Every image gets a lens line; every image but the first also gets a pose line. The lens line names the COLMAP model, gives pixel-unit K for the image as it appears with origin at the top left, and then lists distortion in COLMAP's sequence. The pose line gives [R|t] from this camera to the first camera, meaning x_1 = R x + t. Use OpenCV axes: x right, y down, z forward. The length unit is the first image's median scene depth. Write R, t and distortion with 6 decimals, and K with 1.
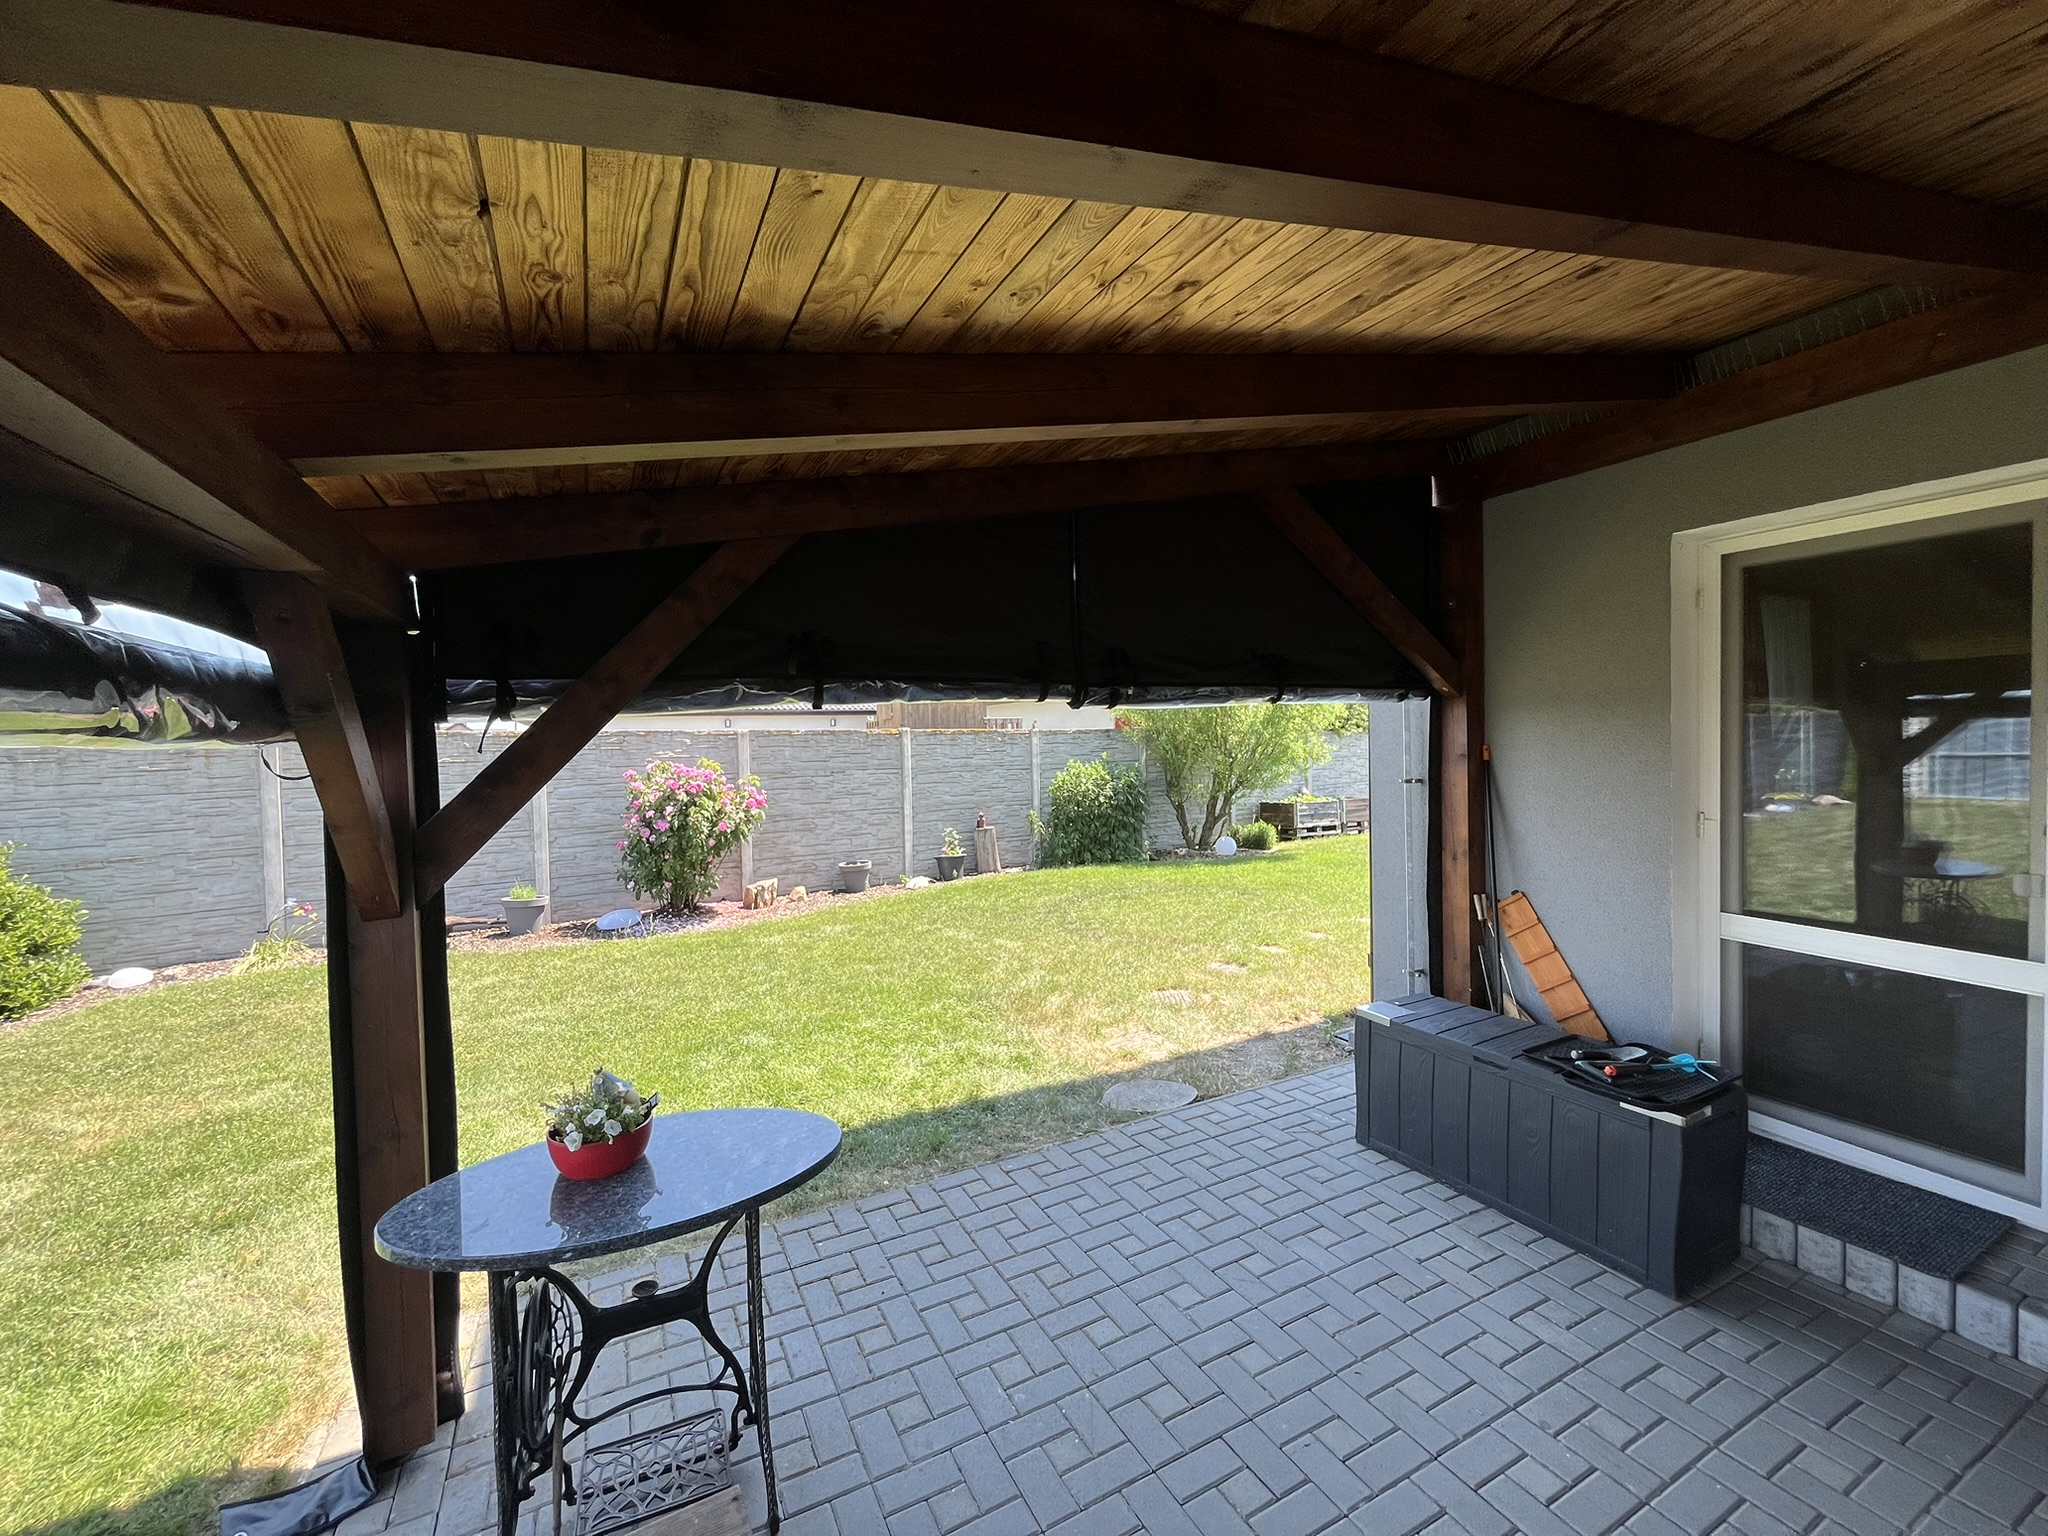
lens RADIAL K [[829.3, 0, 1021.7], [0, 829.3, 761.3], [0, 0, 1]] dist [-0.002735, 0.000489]
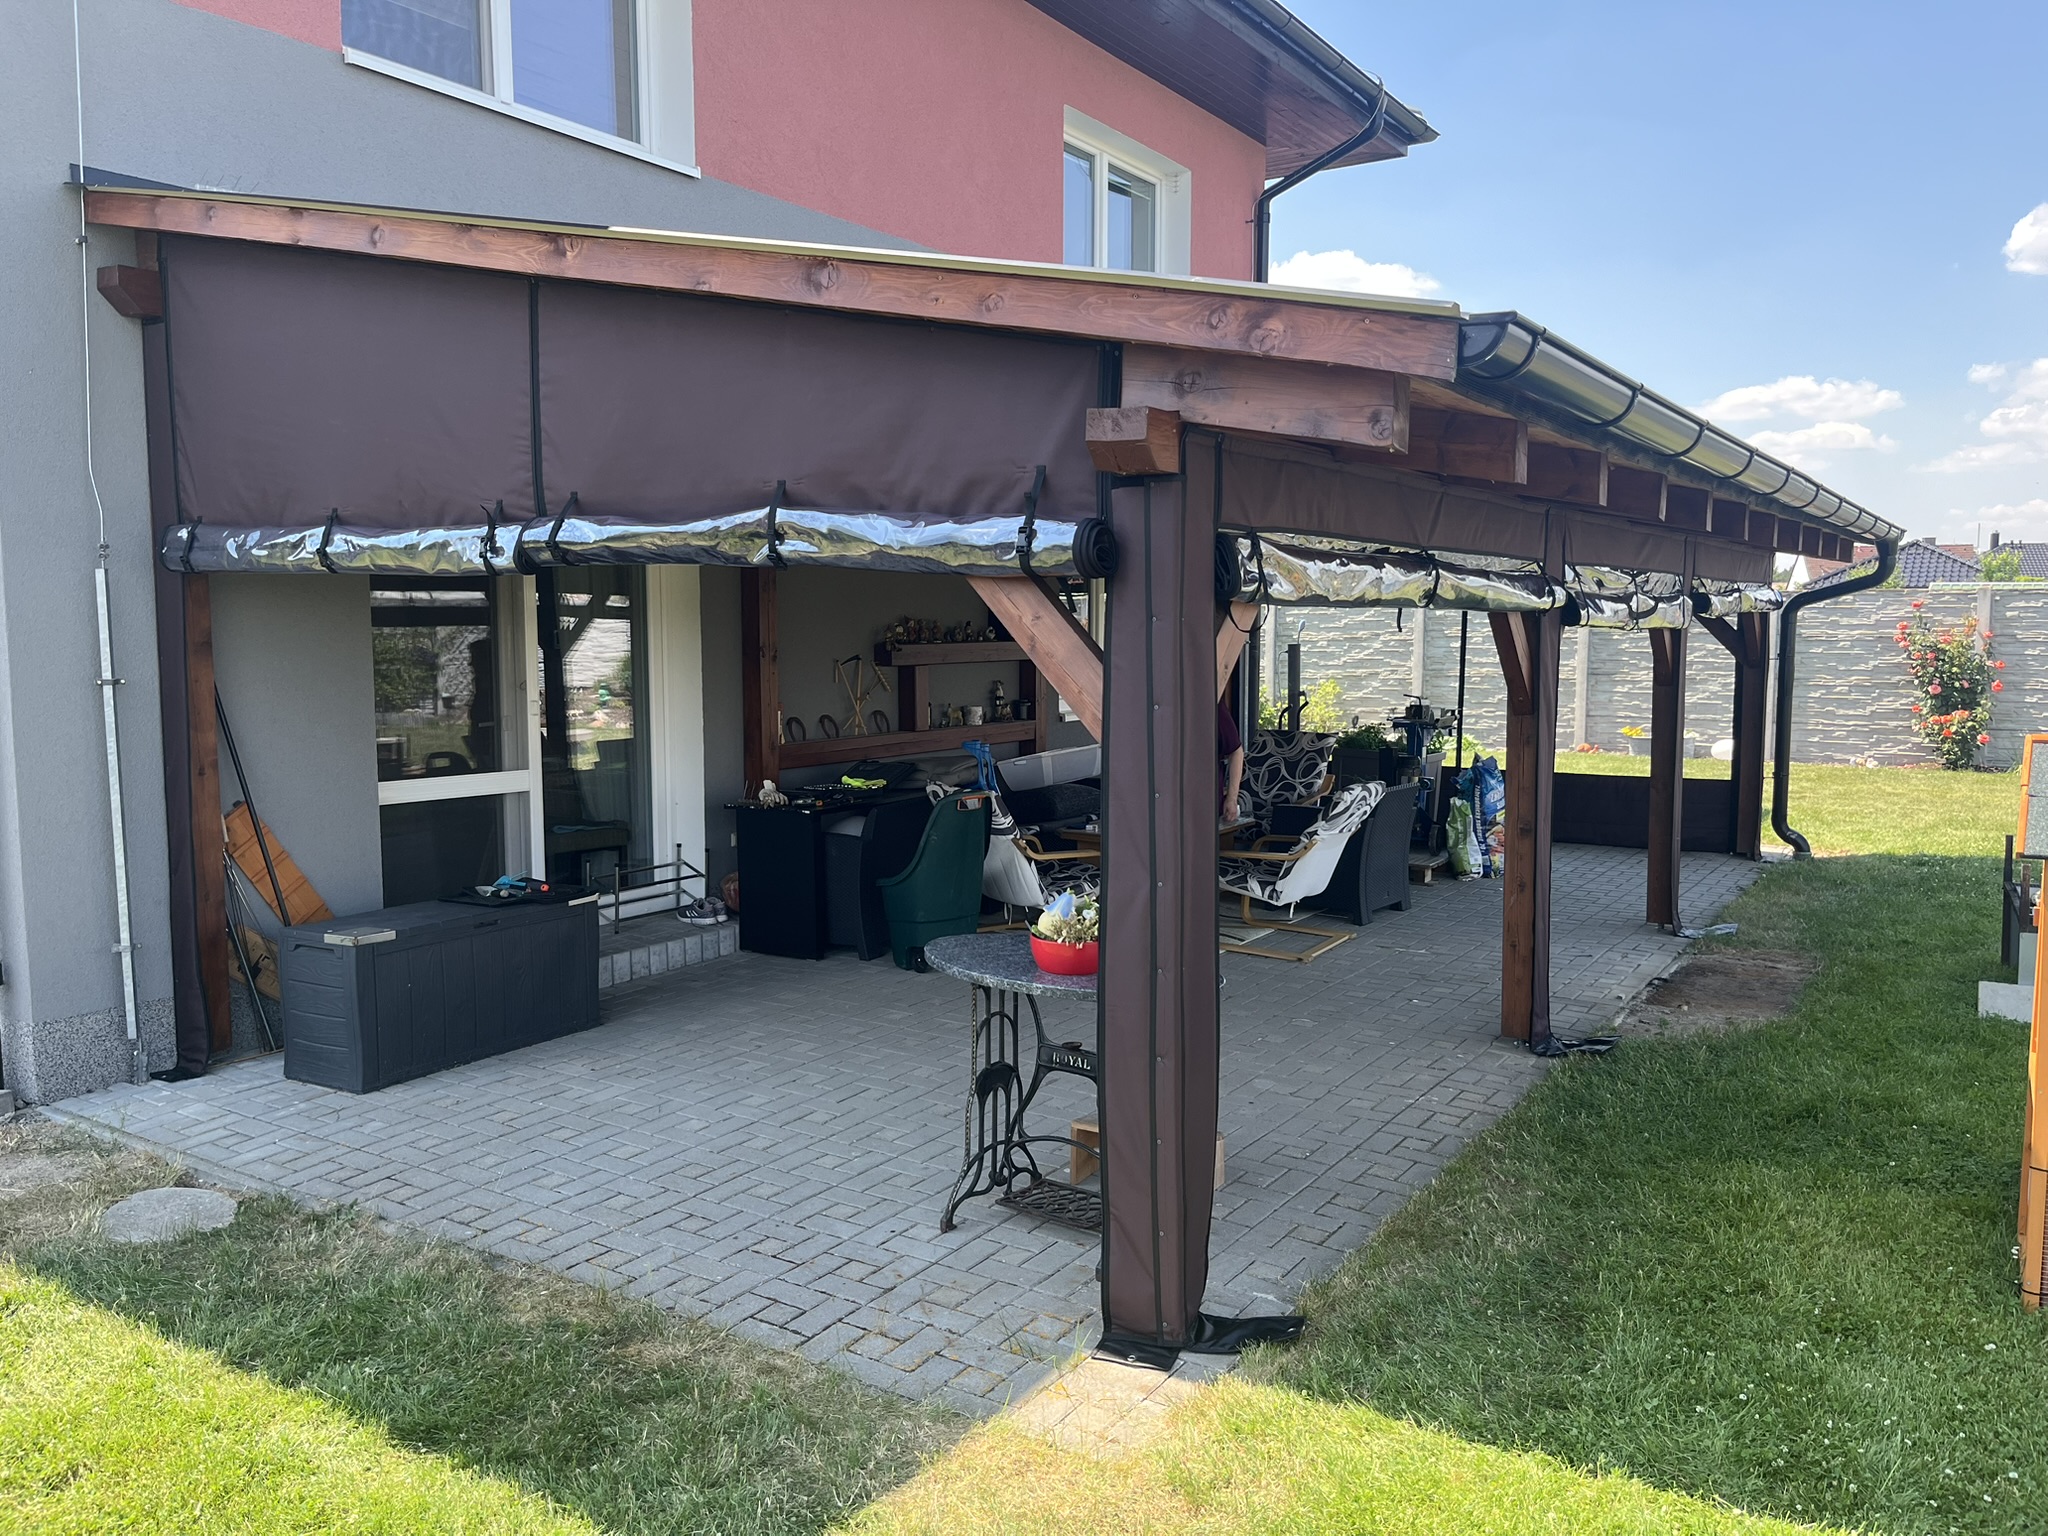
lens RADIAL K [[1558.4, 0, 1024.7], [0, 1558.4, 767.2], [0, 0, 1]] dist [0.058956, -0.083712]
pose [[-0.495739, -0.060022, 0.866395, -0.580413], [0.034259, 0.995481, 0.088567, 0.001927], [-0.867796, 0.073588, -0.491442, 0.520676]]
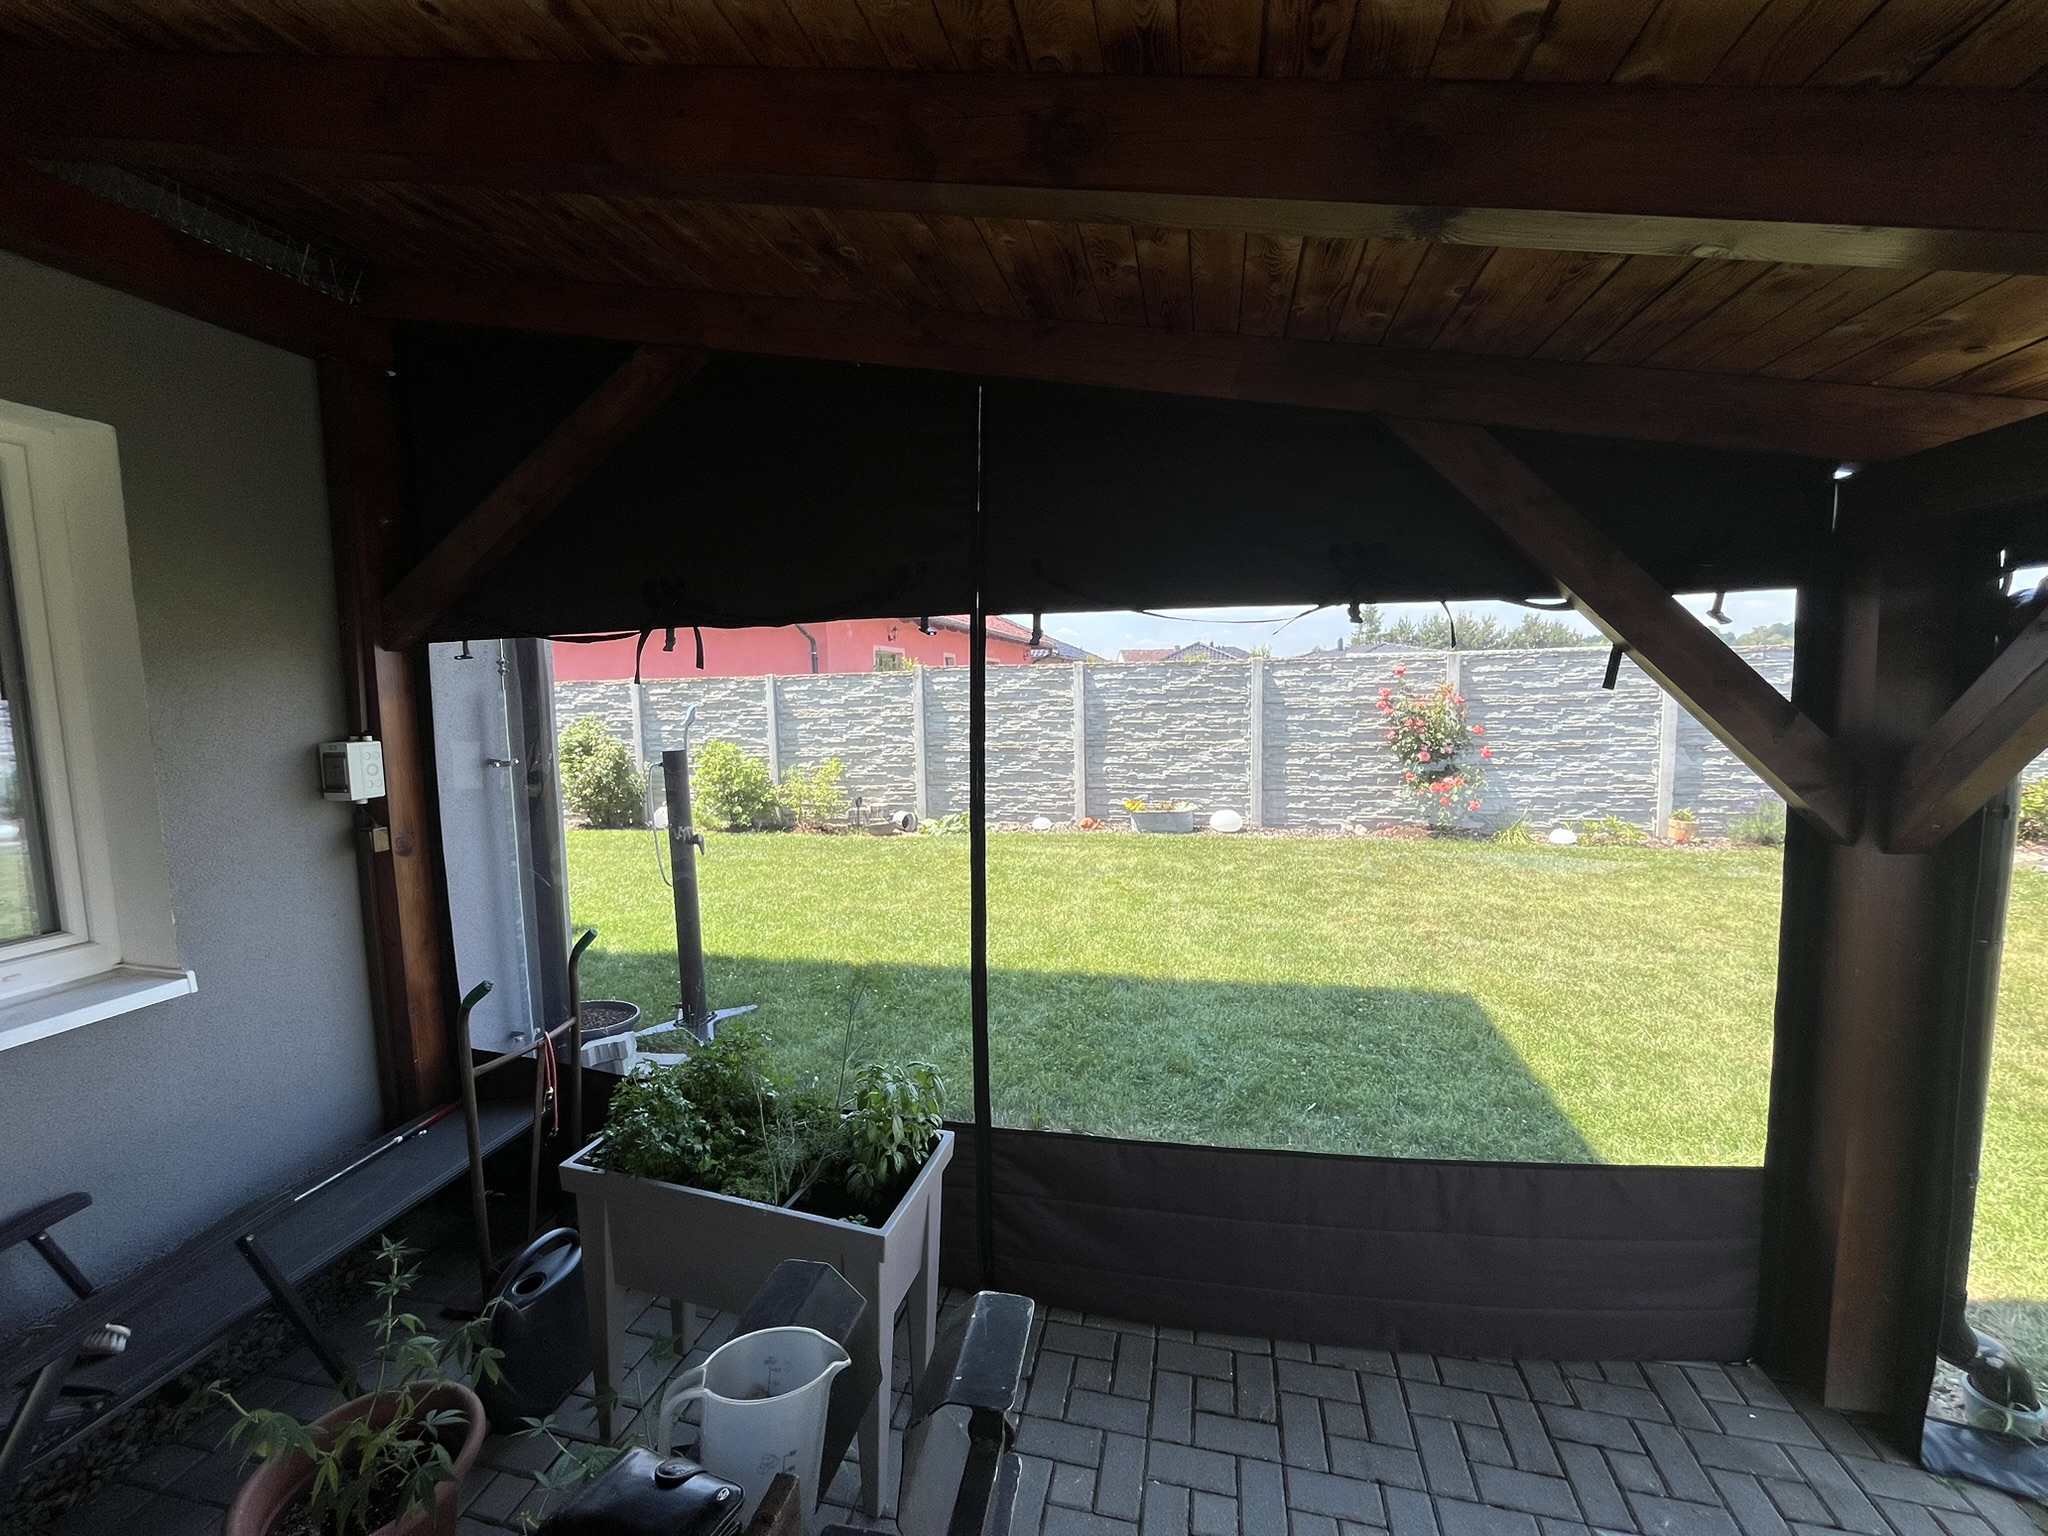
lens RADIAL K [[829.3, 0, 1020.2], [0, 829.3, 767.4], [0, 0, 1]] dist [-0.002735, 0.000489]
pose [[-0.762095, -0.024308, 0.647008, 0.356159], [0.054638, 0.993316, 0.101675, 0.000425], [-0.645155, 0.112837, -0.755674, -0.413734]]
